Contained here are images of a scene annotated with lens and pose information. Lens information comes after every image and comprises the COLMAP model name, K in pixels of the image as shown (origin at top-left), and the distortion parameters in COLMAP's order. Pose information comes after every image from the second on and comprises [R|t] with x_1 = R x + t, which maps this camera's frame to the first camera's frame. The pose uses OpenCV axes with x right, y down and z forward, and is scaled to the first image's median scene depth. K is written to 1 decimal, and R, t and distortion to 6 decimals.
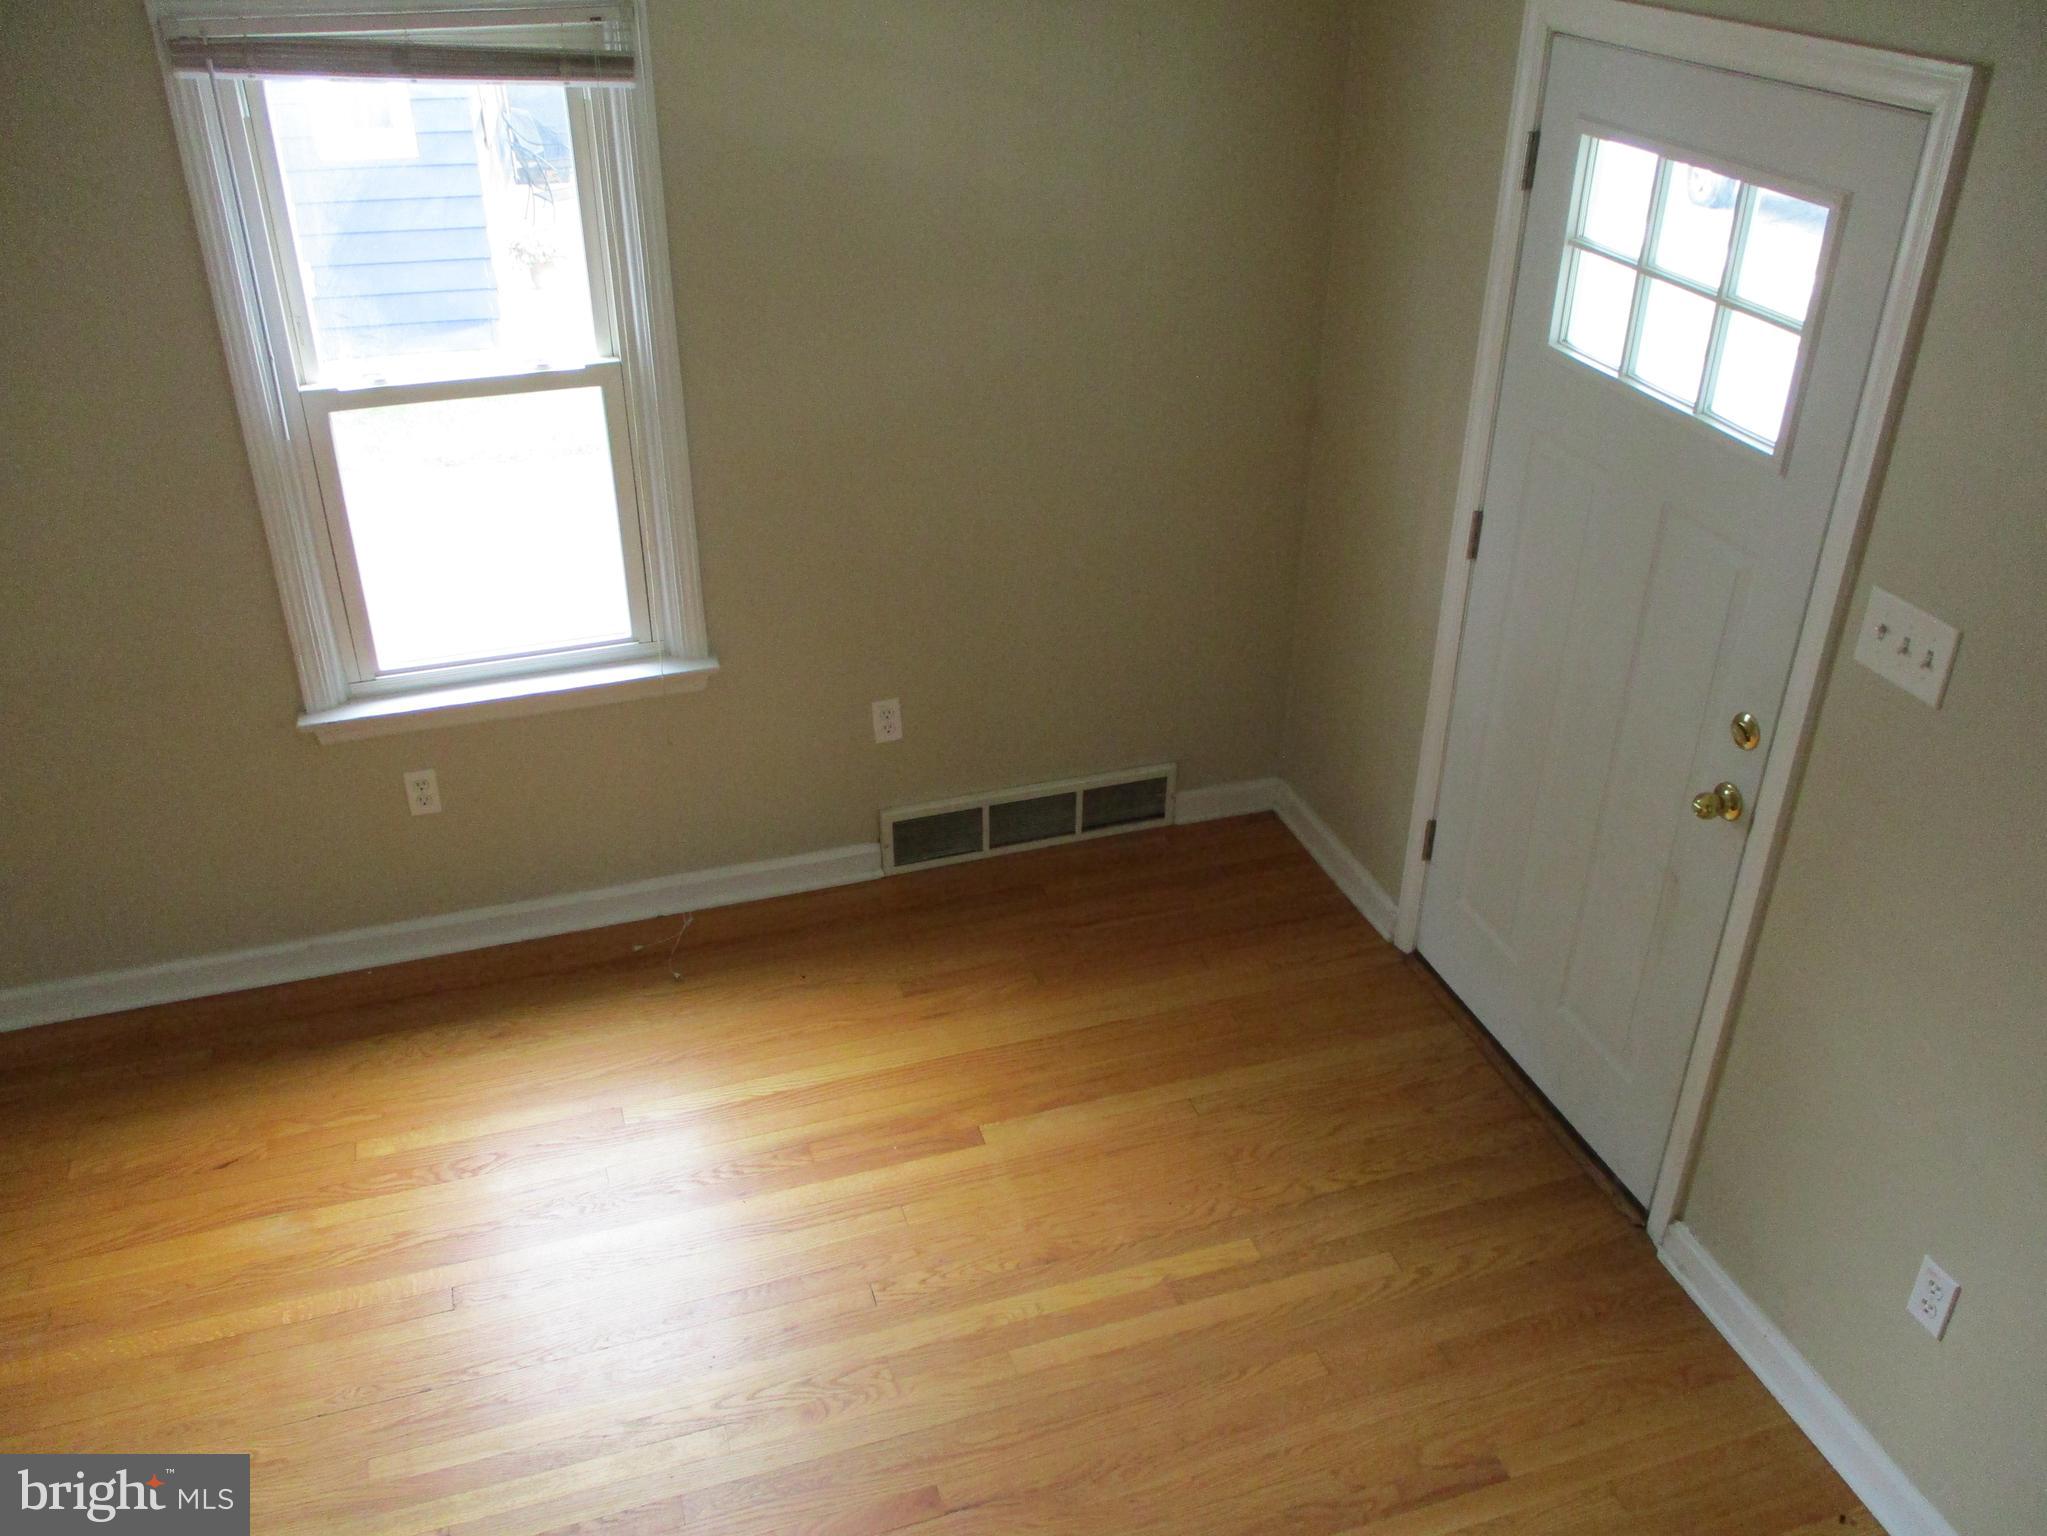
lens RADIAL K [[1700.2, 0, 1034.3], [0, 1700.2, 769.2], [0, 0, 1]] dist [-0.038177, 0.004521]
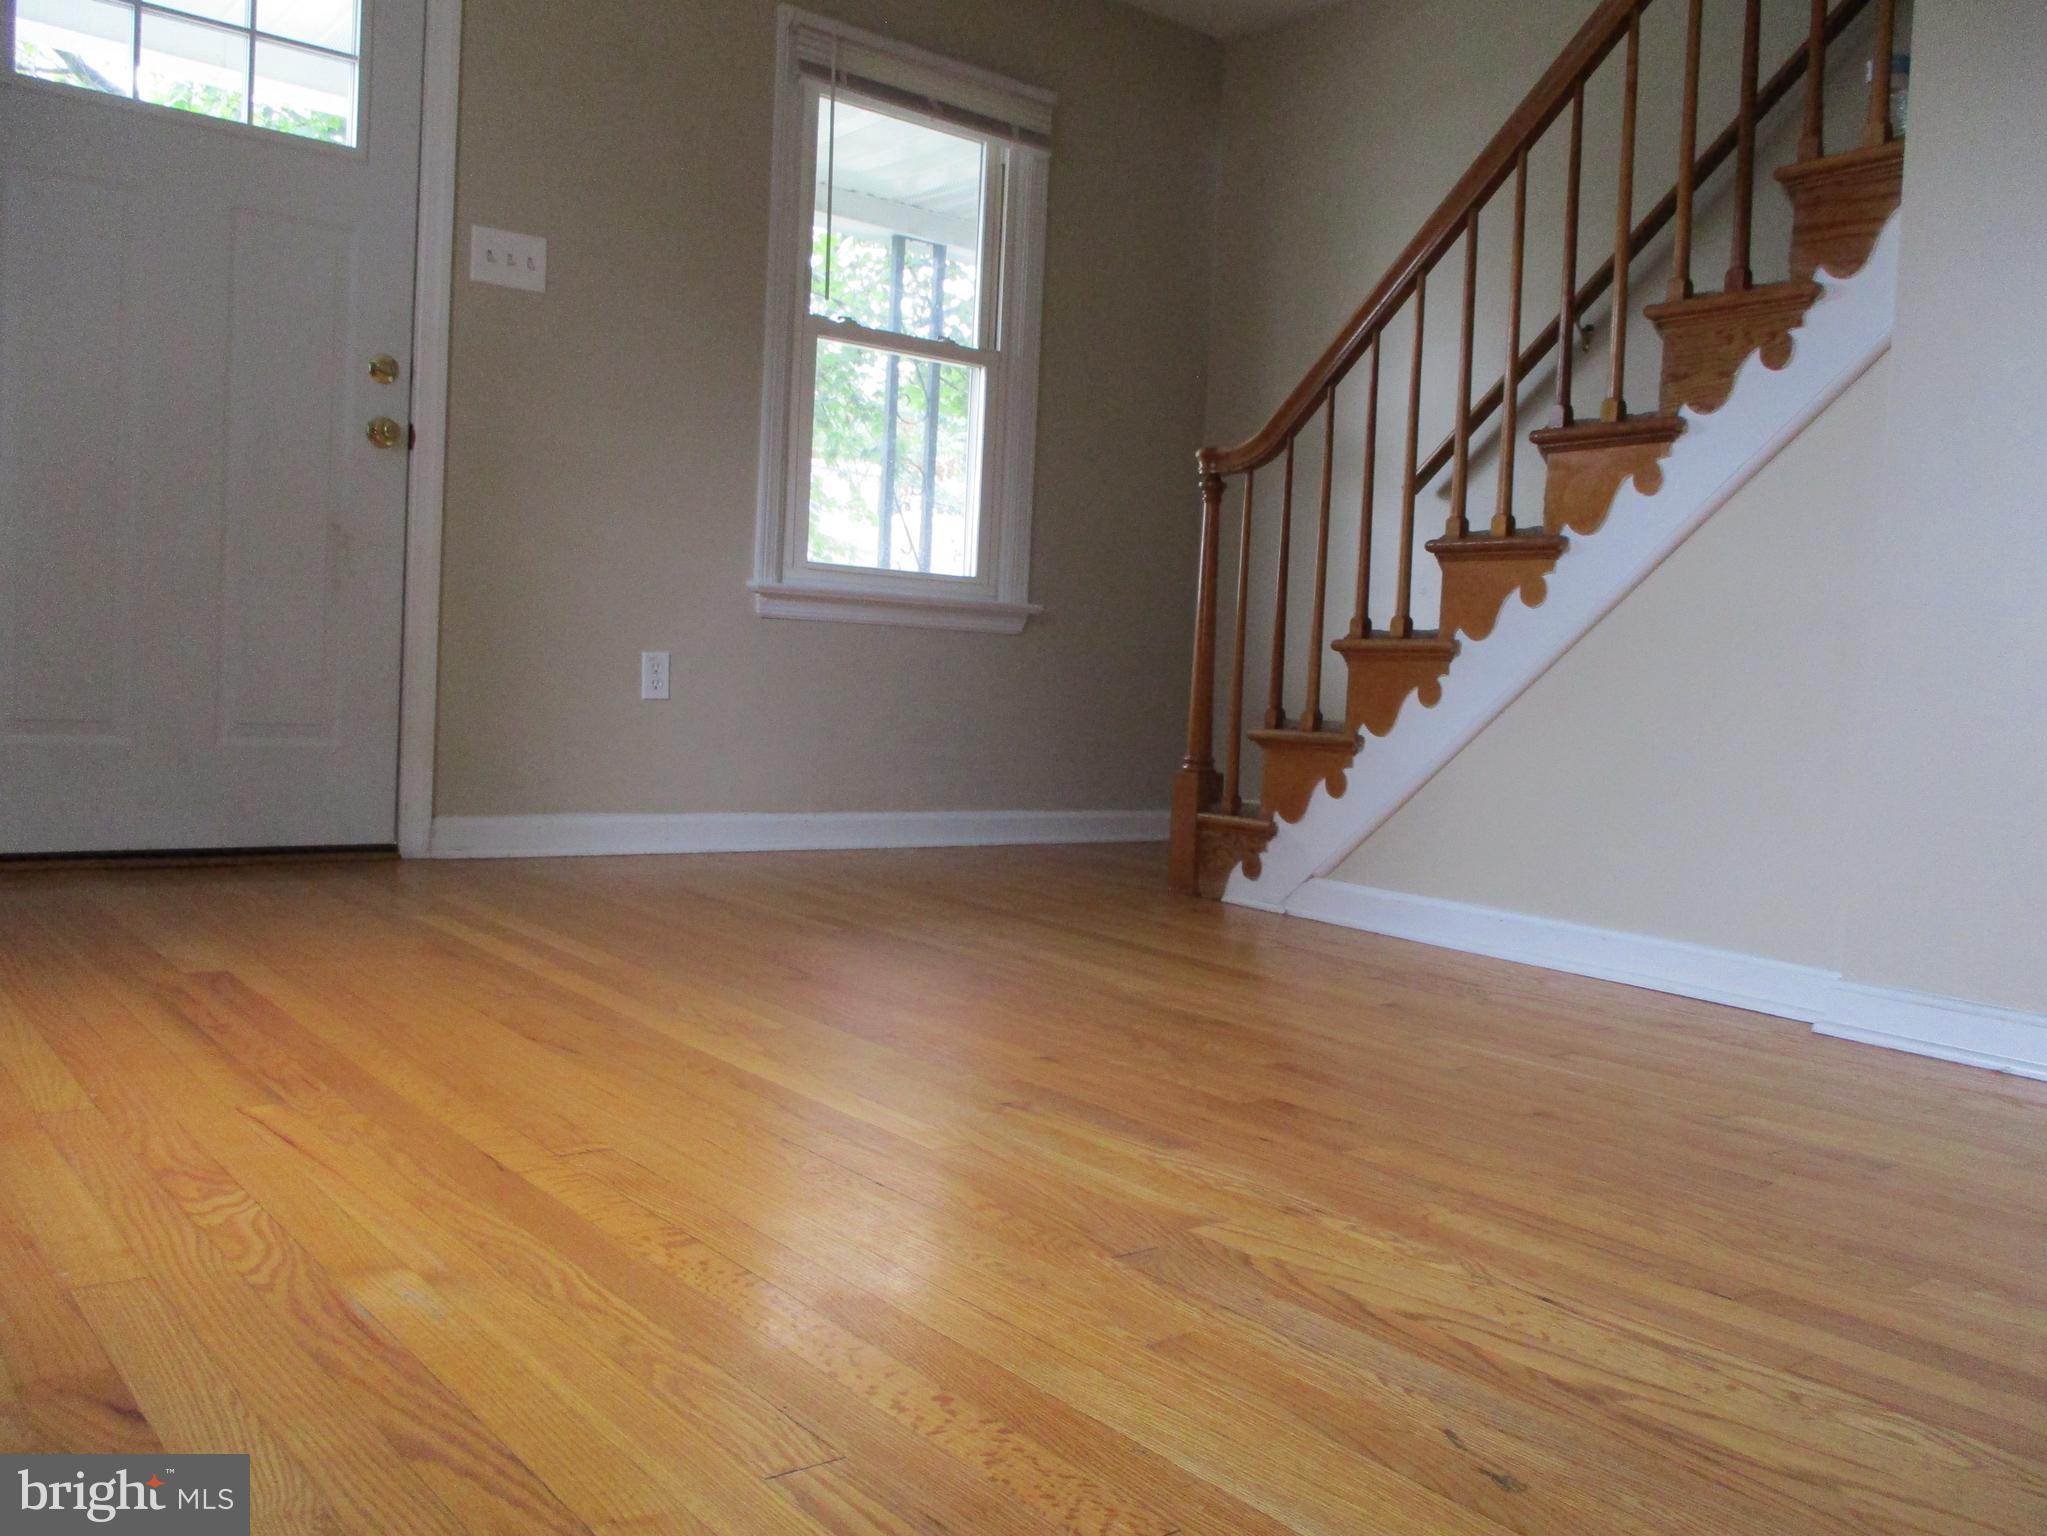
lens RADIAL K [[1700.2, 0, 1034.3], [0, 1700.2, 769.2], [0, 0, 1]] dist [-0.038177, 0.004521]
pose [[-0.351020, -0.082965, 0.932685, -0.938859], [0.421379, 0.875513, 0.236467, 0.142442], [-0.836196, 0.476019, -0.272363, 1.020192]]
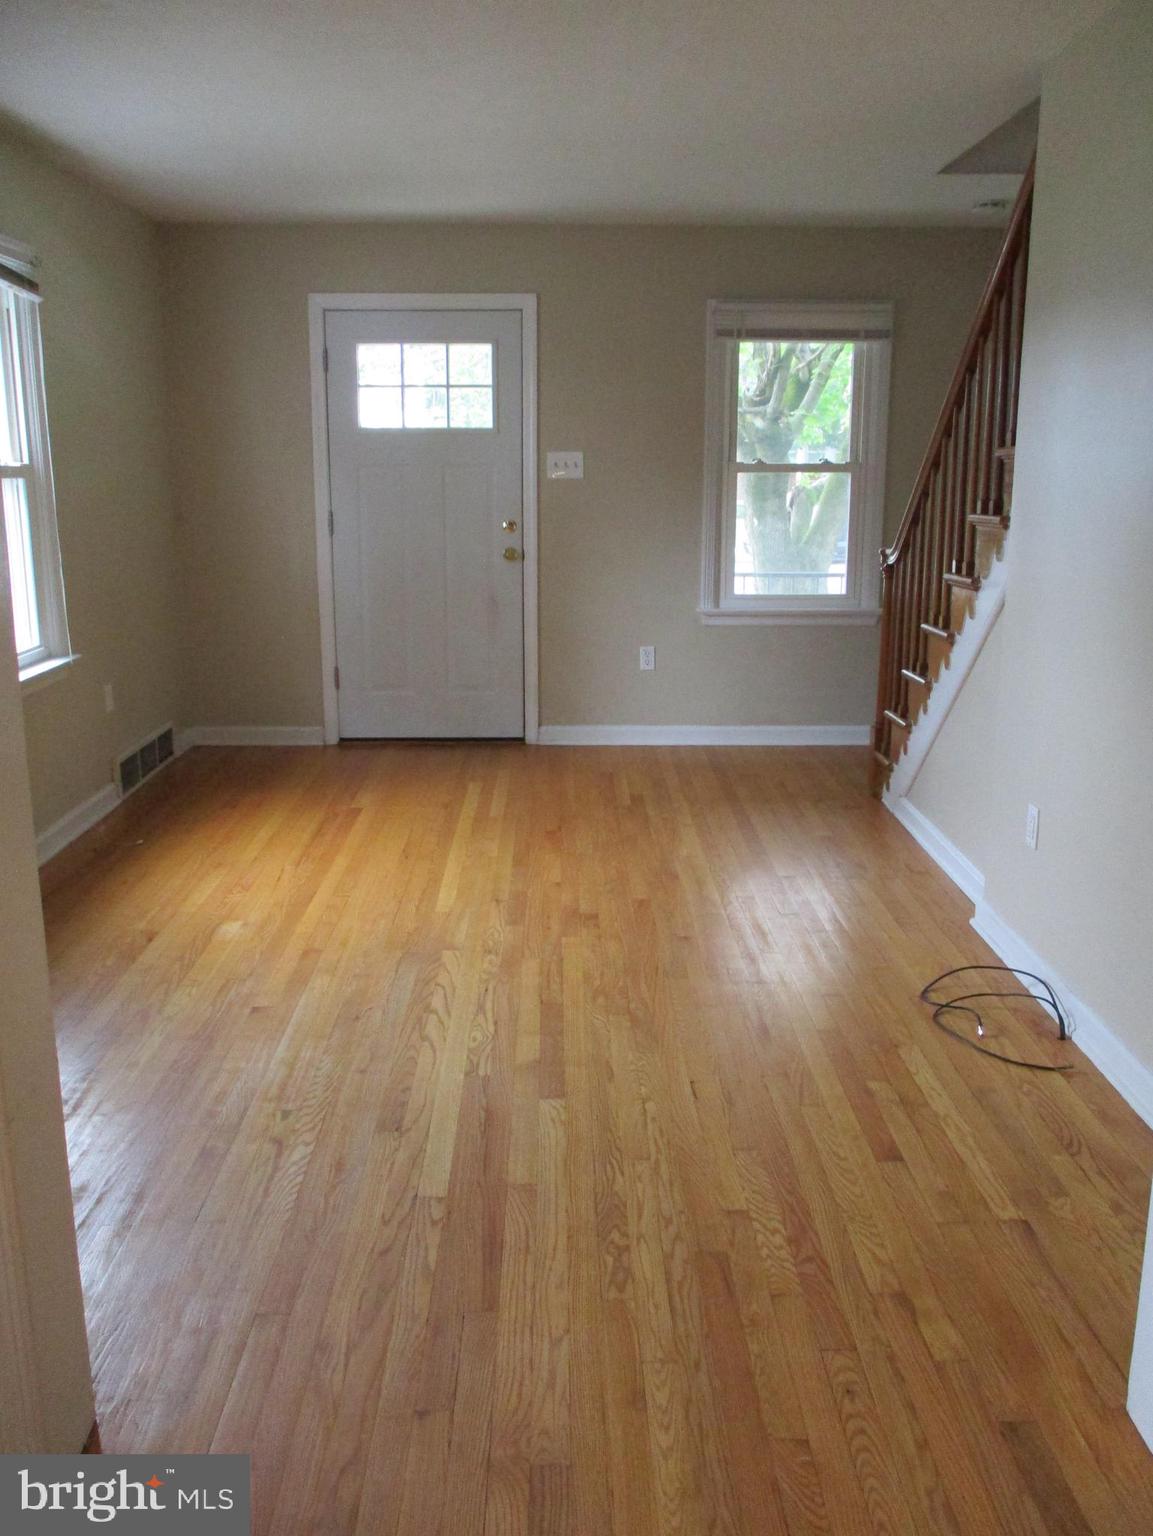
lens RADIAL K [[1275.7, 0, 580.1], [0, 1275.7, 757.6], [0, 0, 1]] dist [-0.038177, 0.004521]
pose [[0.292555, -0.225310, 0.929326, -1.549791], [0.480853, 0.874698, 0.060692, 0.234104], [-0.826554, 0.429114, 0.364238, 0.266993]]
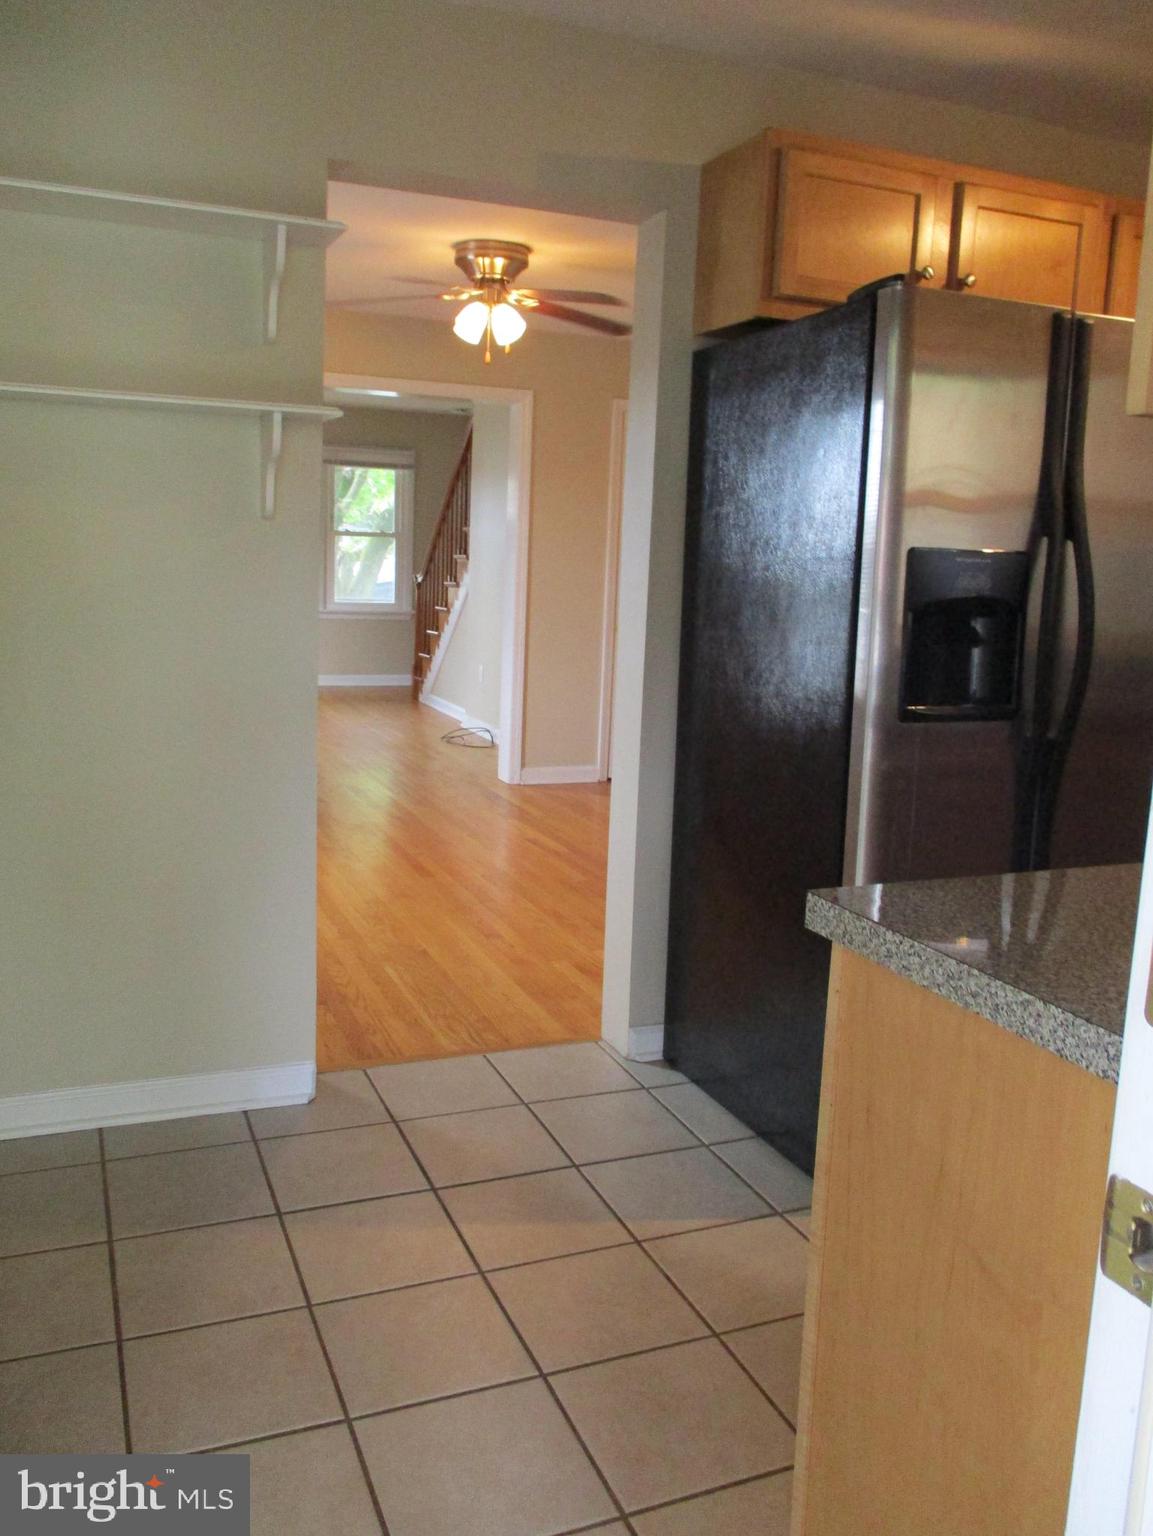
lens RADIAL K [[1275.7, 0, 580.1], [0, 1275.7, 757.6], [0, 0, 1]] dist [-0.038177, 0.004521]
pose [[-0.078490, -0.173527, 0.981696, -3.350699], [0.464292, 0.865056, 0.190031, 0.269261], [-0.882197, 0.470709, 0.012669, 0.225515]]
